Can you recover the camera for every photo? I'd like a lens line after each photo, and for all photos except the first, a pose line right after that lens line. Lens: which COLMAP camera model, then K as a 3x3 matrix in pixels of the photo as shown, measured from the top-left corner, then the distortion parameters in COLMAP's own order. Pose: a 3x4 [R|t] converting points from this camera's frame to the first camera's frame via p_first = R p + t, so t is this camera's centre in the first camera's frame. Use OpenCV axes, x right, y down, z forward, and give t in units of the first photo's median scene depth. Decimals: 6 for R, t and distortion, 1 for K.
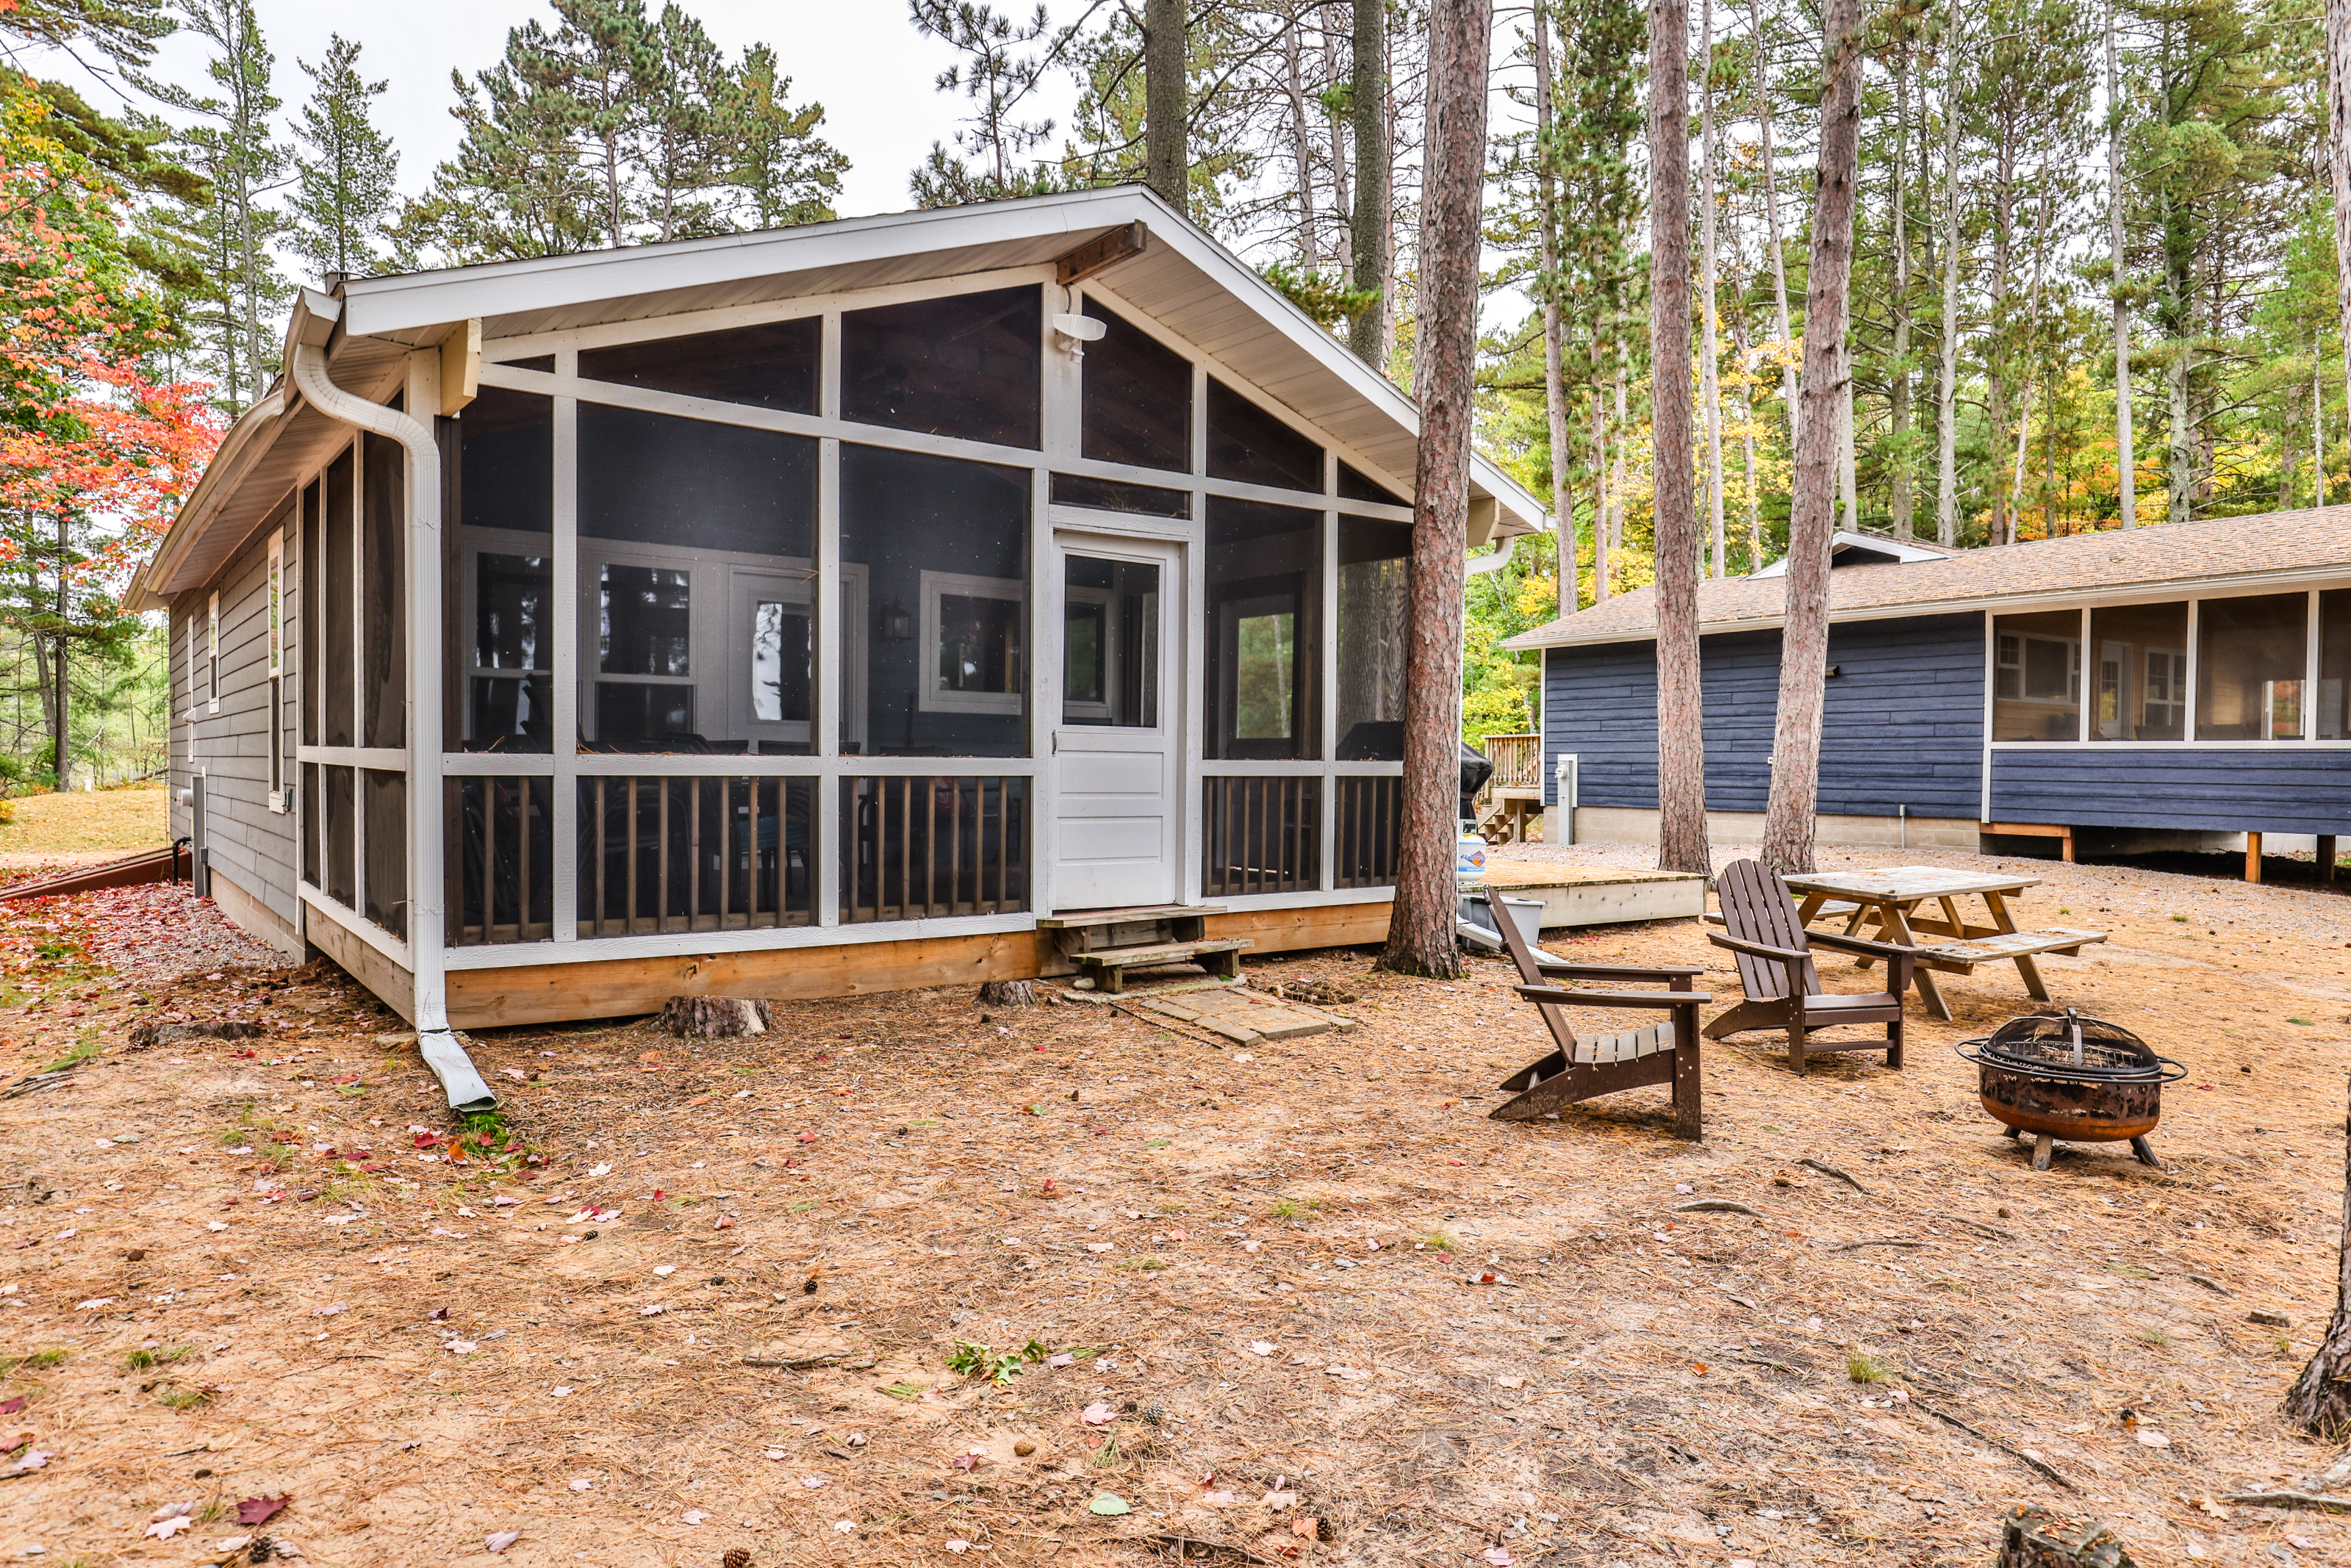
lens RADIAL K [[1463.5, 0, 1175.5], [0, 1463.5, 784.0], [0, 0, 1]] dist [-0.002322, -0.001083]
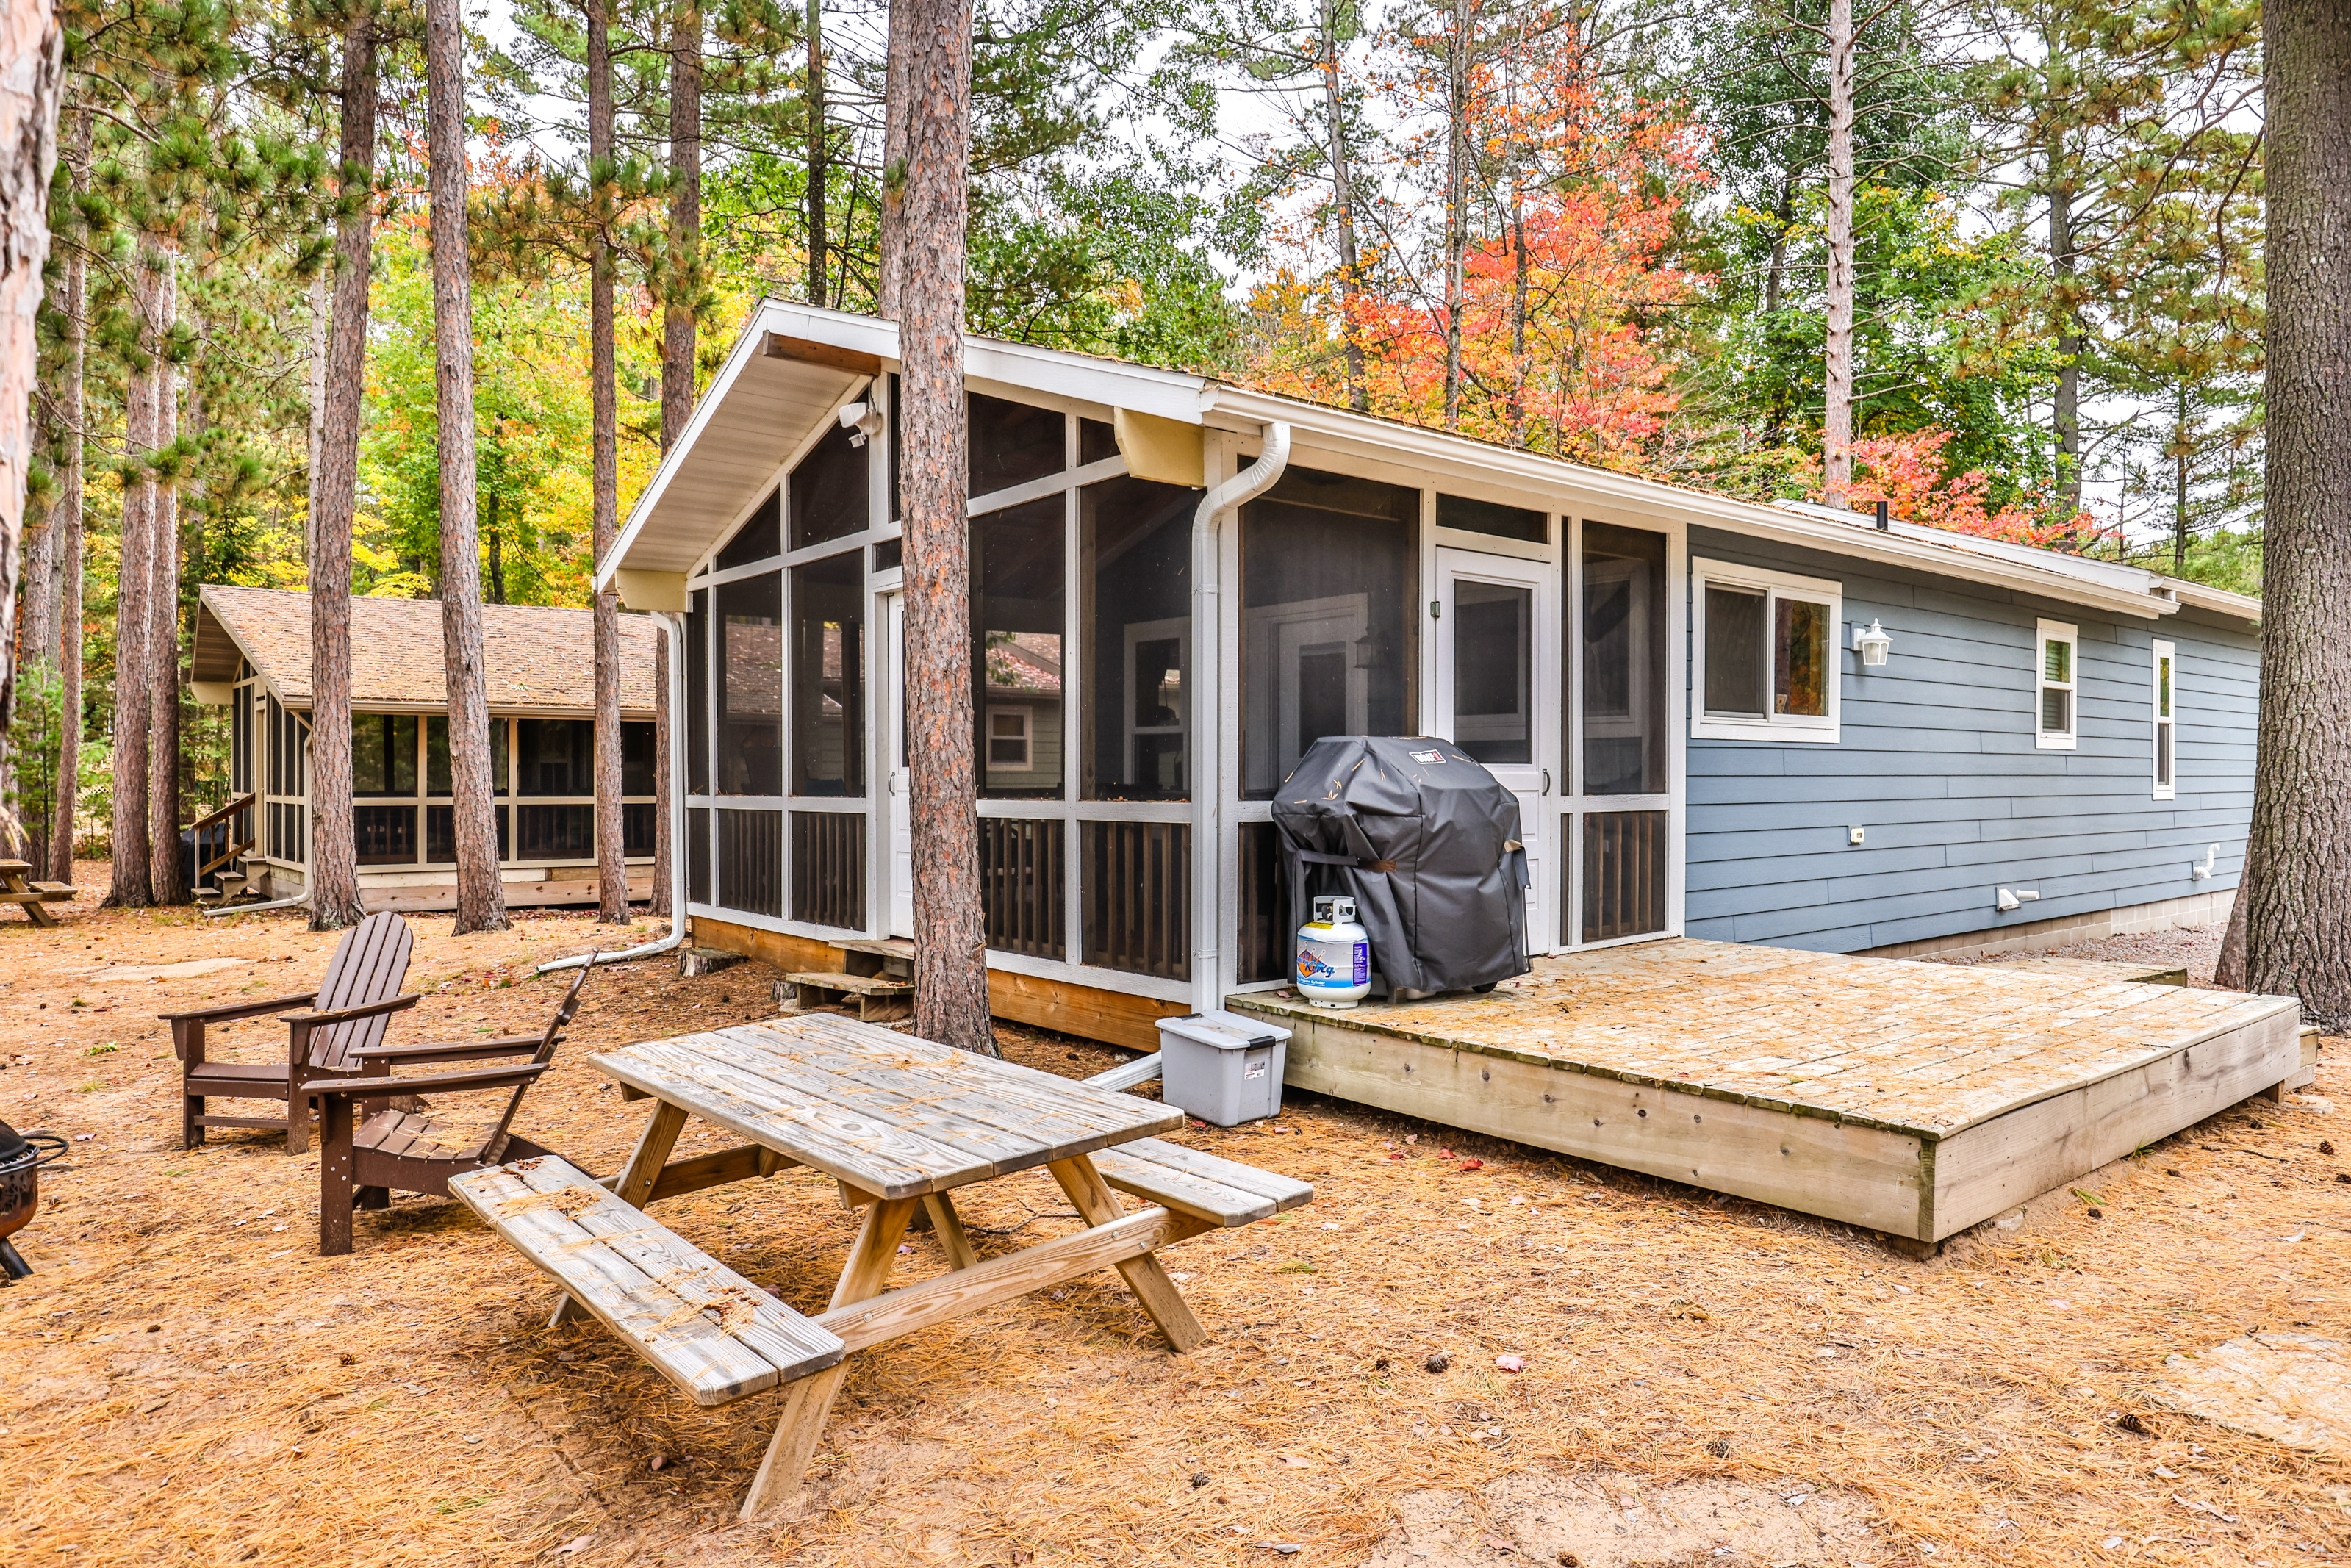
lens RADIAL K [[1463.5, 0, 1175.5], [0, 1463.5, 784.0], [0, 0, 1]] dist [-0.002322, -0.001083]
pose [[0.030534, -0.018498, -0.999363, 0.237375], [-0.032825, 0.999271, -0.019499, -0.002972], [0.998995, 0.033400, 0.029904, 0.271868]]
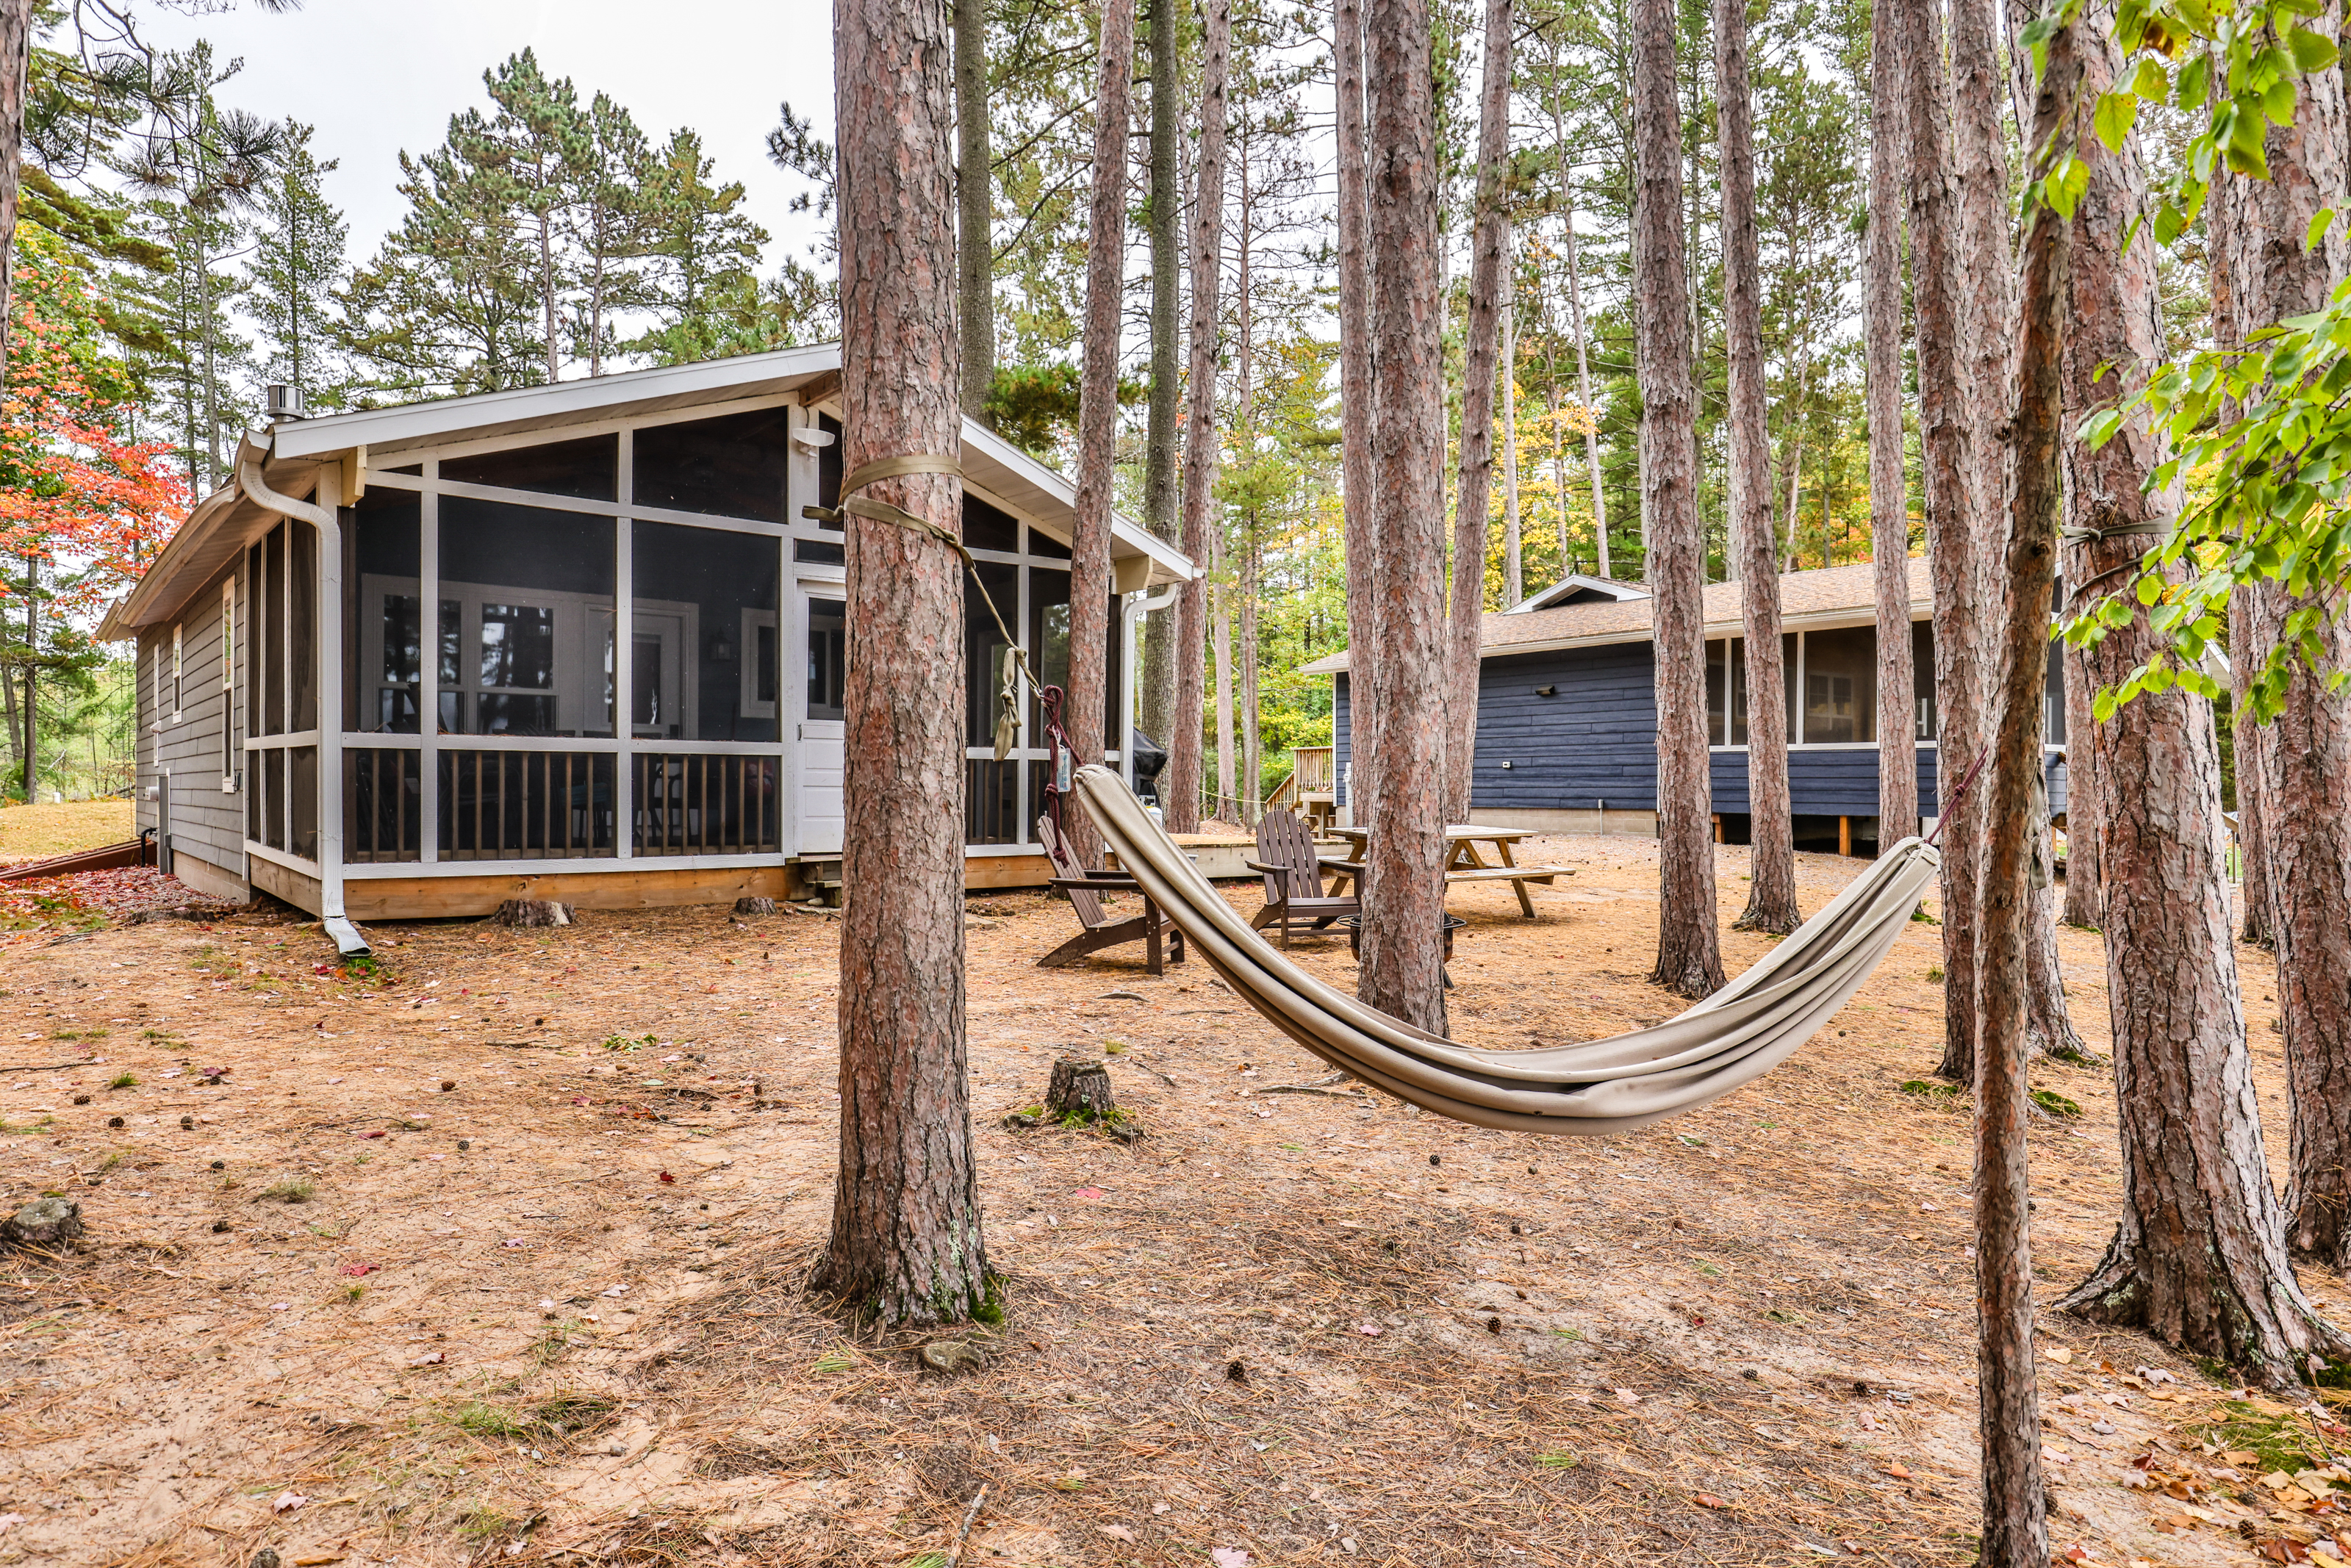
lens RADIAL K [[1383.2, 0, 1167.6], [0, 1383.2, 786.3], [0, 0, 1]] dist [-0.008099, 0.000518]
pose [[0.998945, -0.004965, 0.045661, 0.047296], [0.005640, 0.999877, -0.014663, 0.010218], [-0.045583, 0.014905, 0.998849, -0.075894]]
